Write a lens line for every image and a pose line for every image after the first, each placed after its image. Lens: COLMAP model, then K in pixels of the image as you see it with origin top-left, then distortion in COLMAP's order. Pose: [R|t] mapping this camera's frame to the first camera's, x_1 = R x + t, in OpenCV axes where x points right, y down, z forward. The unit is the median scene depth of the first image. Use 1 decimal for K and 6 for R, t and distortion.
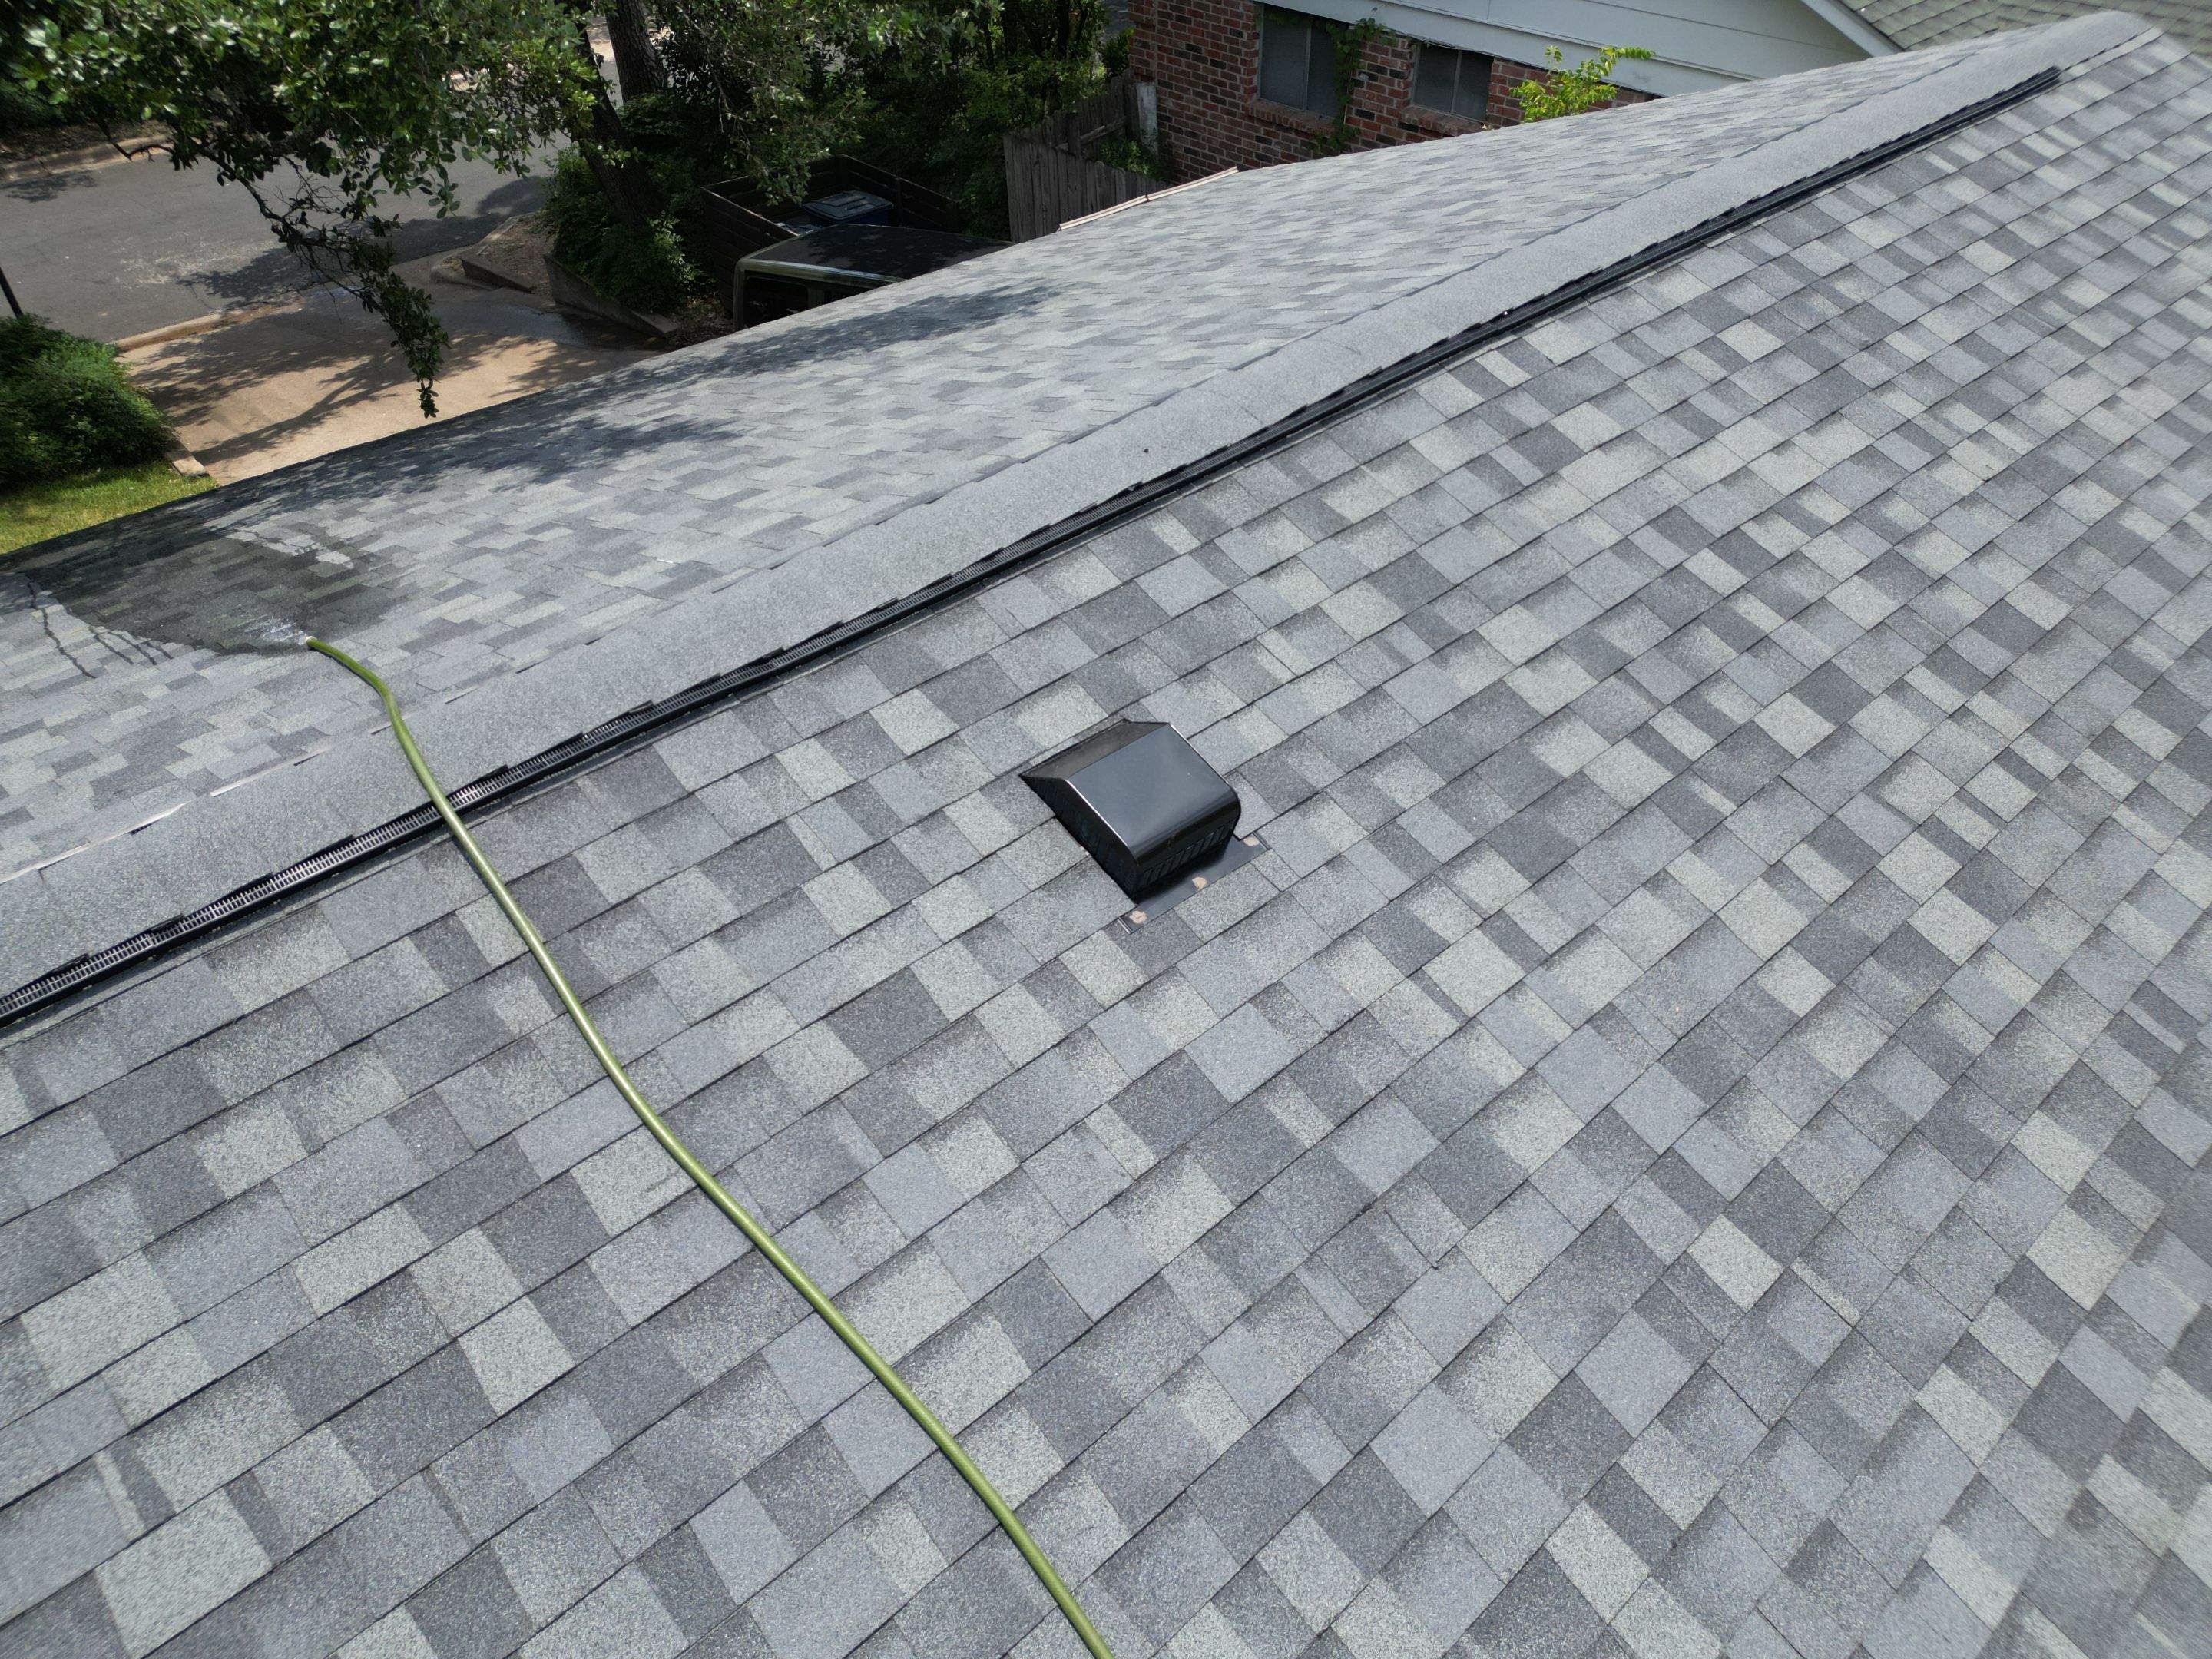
lens RADIAL K [[1541.1, 0, 1101.3], [0, 1541.1, 828.1], [0, 0, 1]] dist [0.076216, -0.074130]
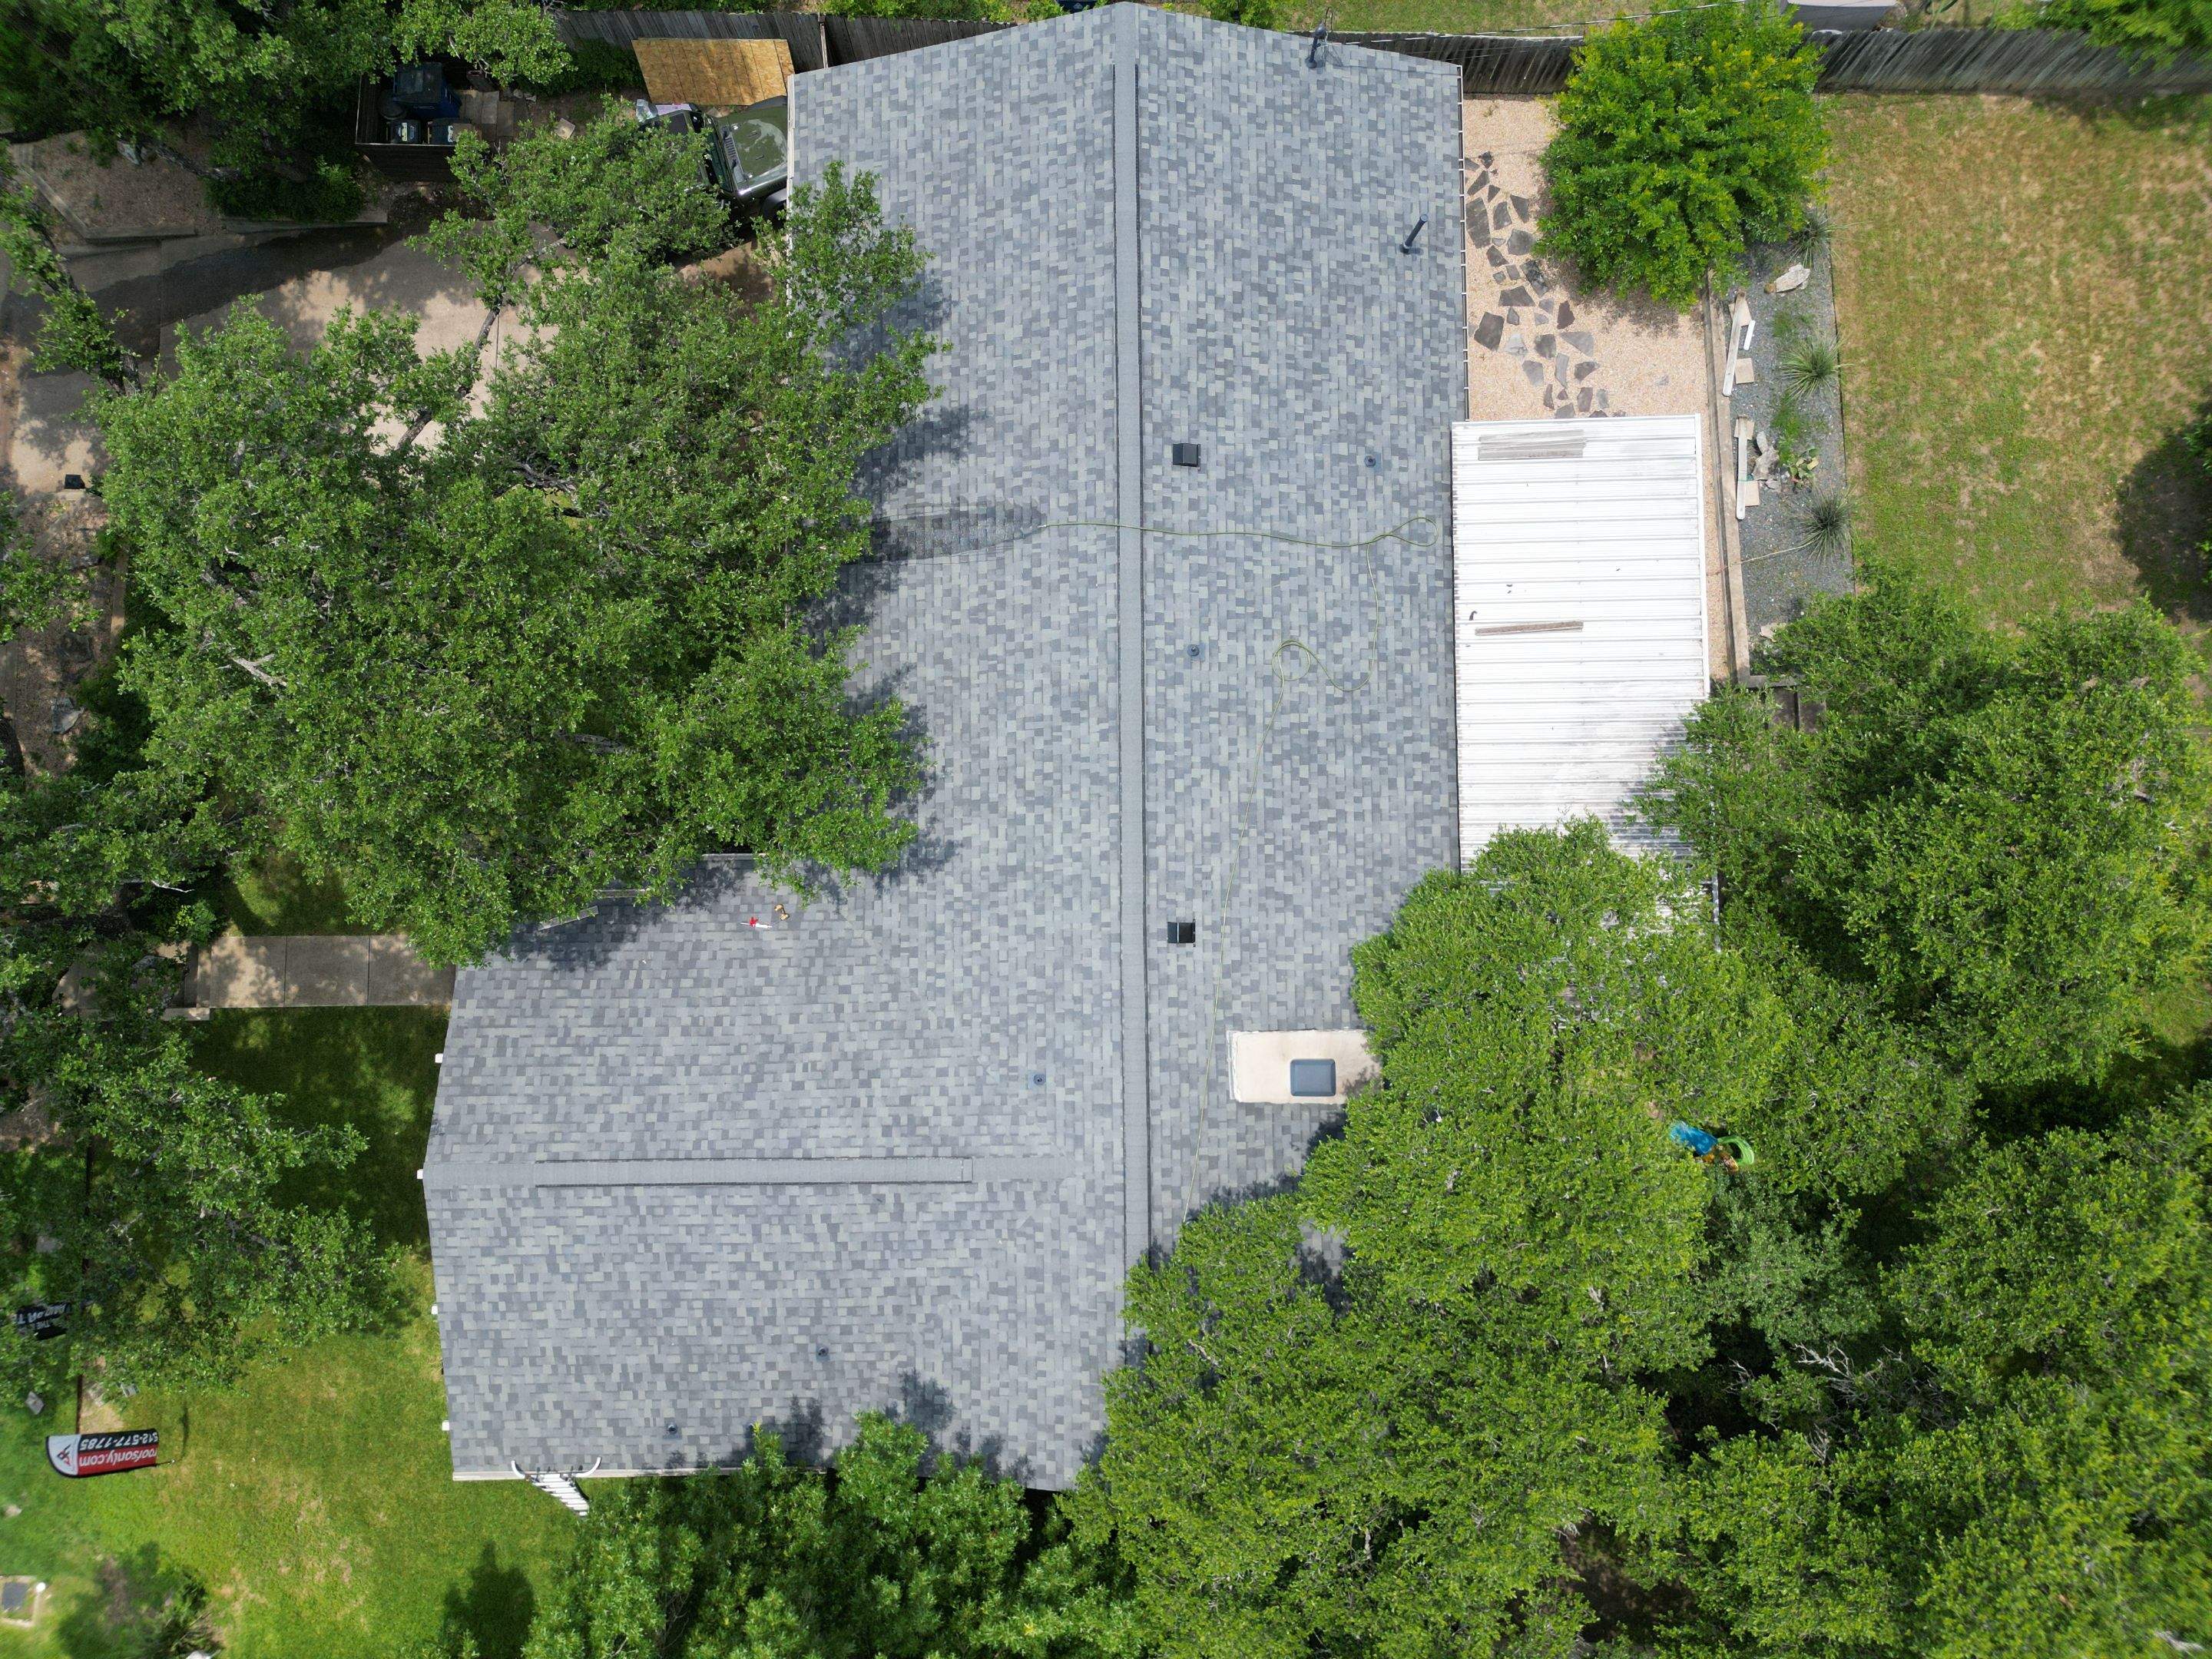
lens RADIAL K [[1532.1, 0, 1100.7], [0, 1532.1, 831.9], [0, 0, 1]] dist [0.130262, -0.246521]
pose [[0.662570, -0.745812, 0.069035, -1.887534], [0.477722, 0.491785, 0.727963, -4.222075], [-0.576874, -0.449346, 0.682133, -4.088493]]
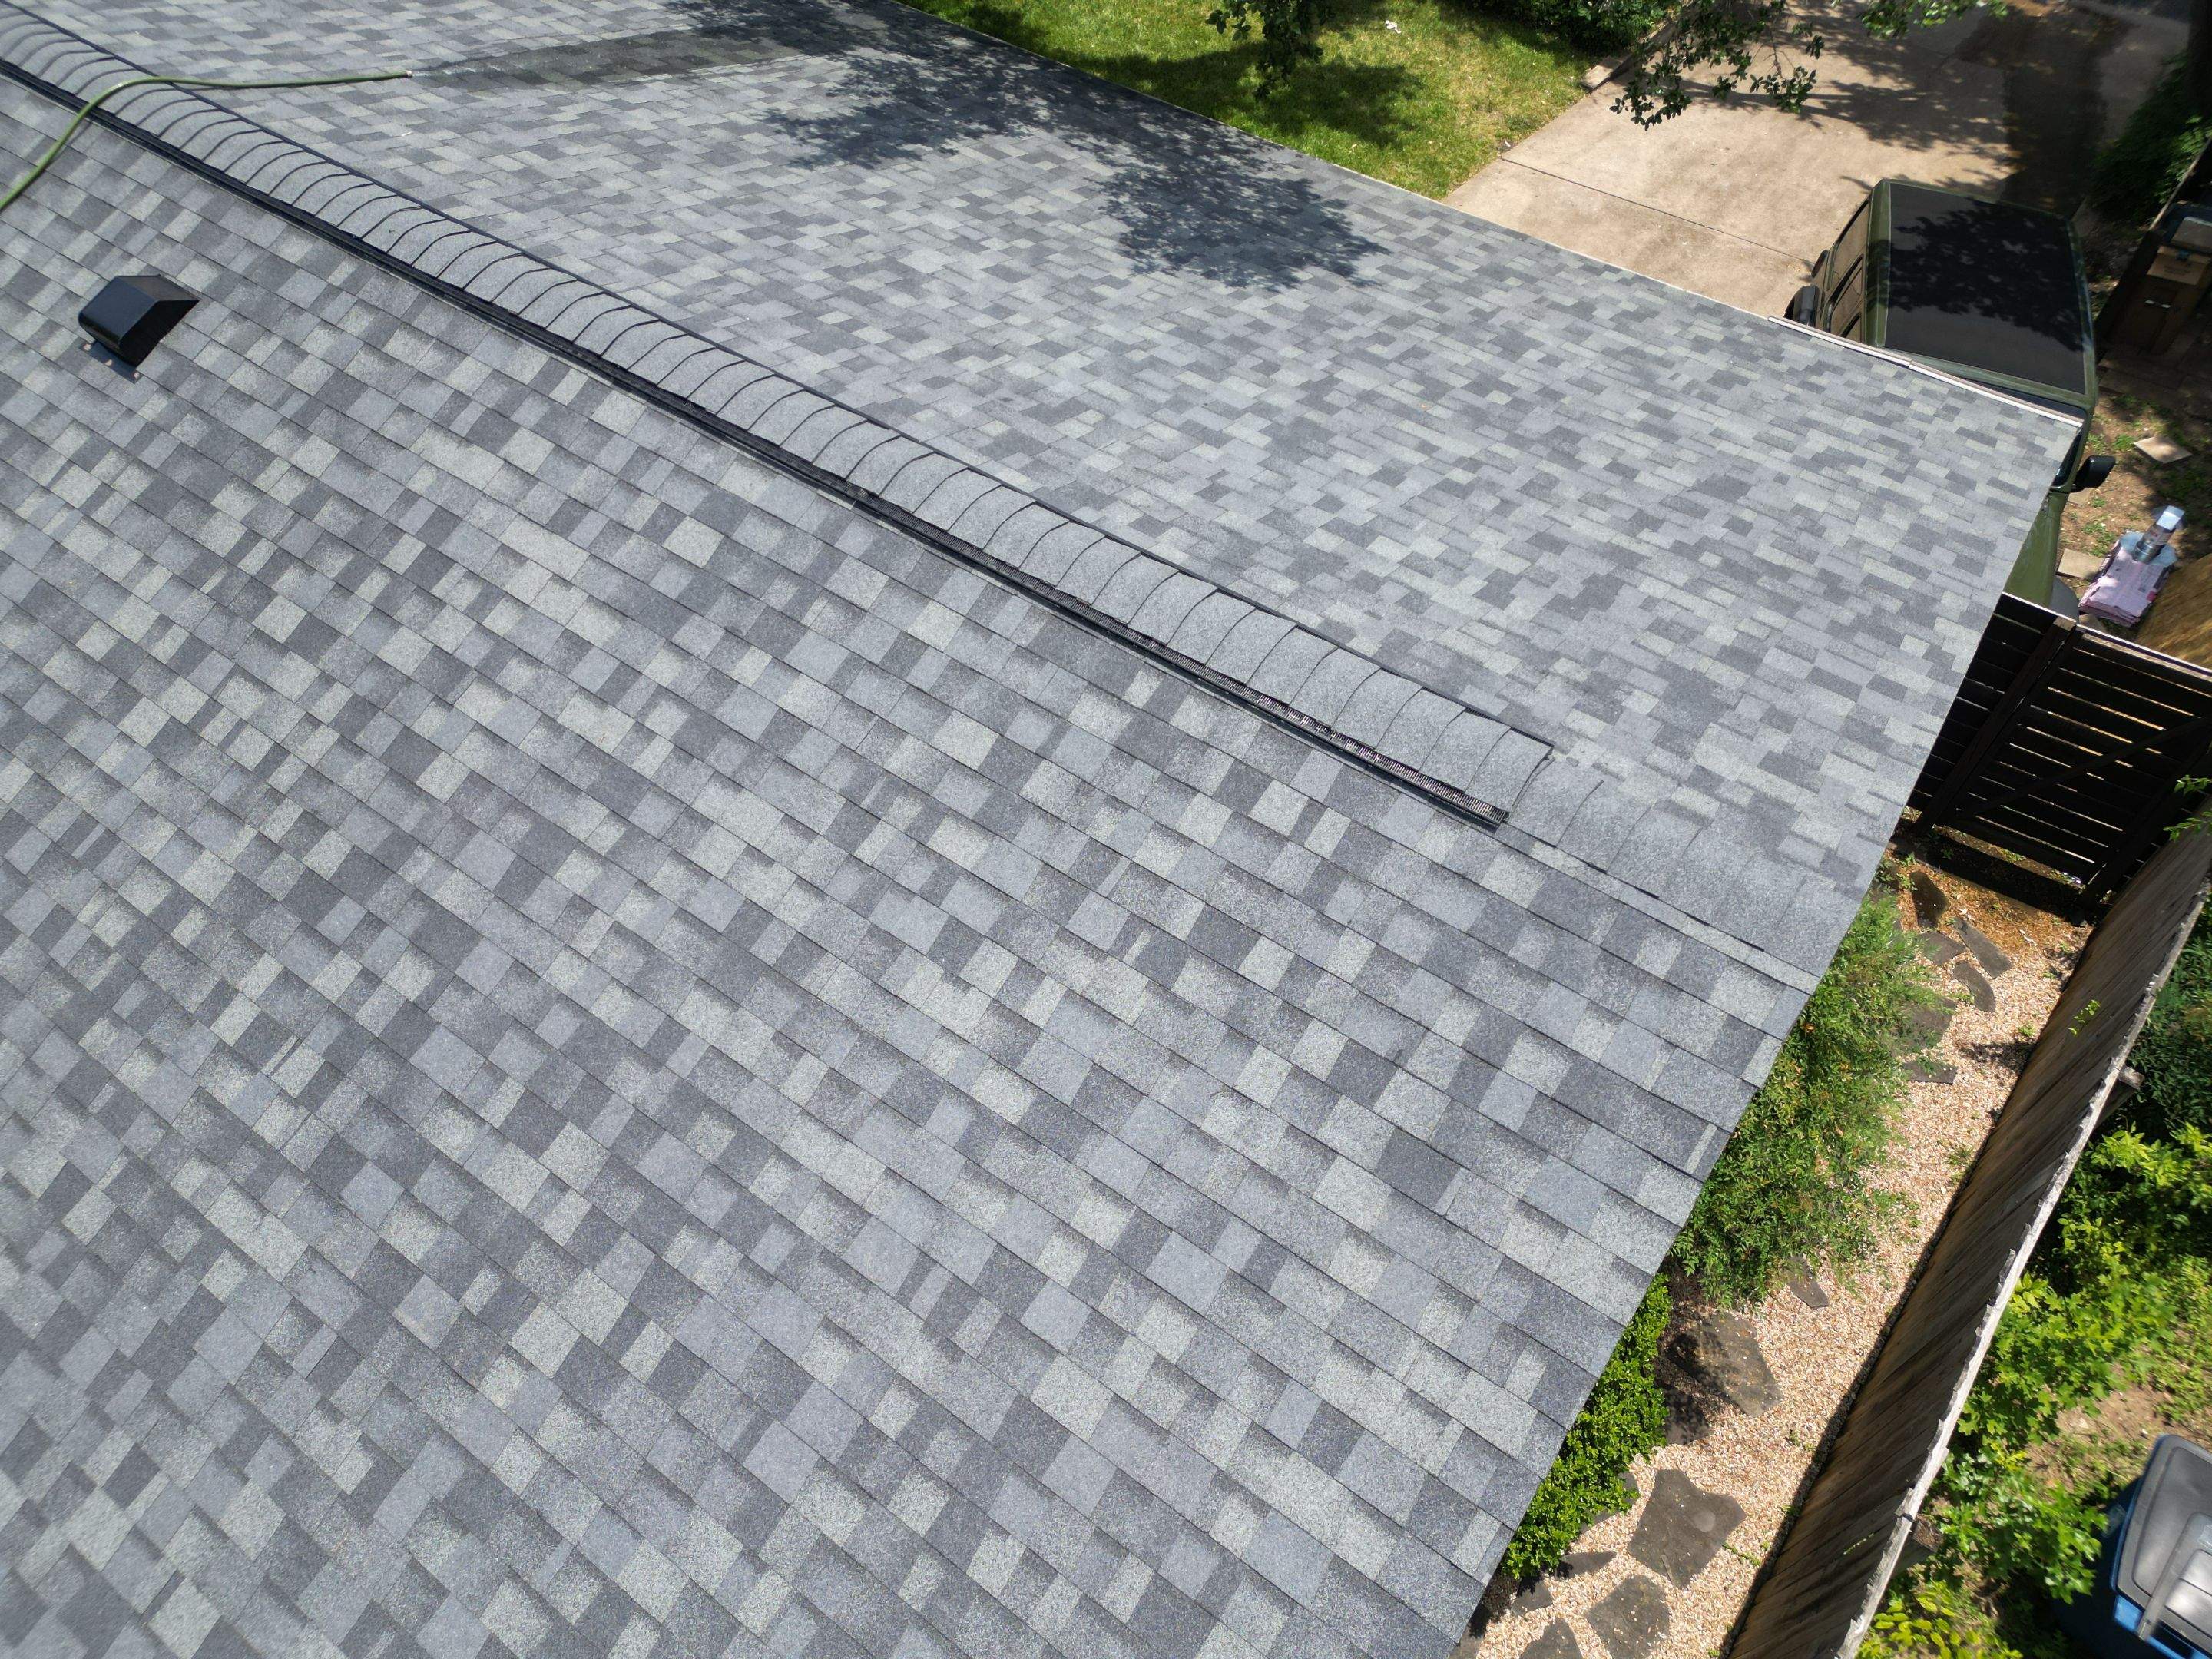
lens RADIAL K [[1541.1, 0, 1101.3], [0, 1541.1, 828.1], [0, 0, 1]] dist [0.076216, -0.074130]
pose [[0.214725, 0.787368, -0.577880, 1.823780], [-0.620037, 0.567051, 0.542224, -1.394606], [0.754617, 0.241879, 0.609957, 0.815927]]
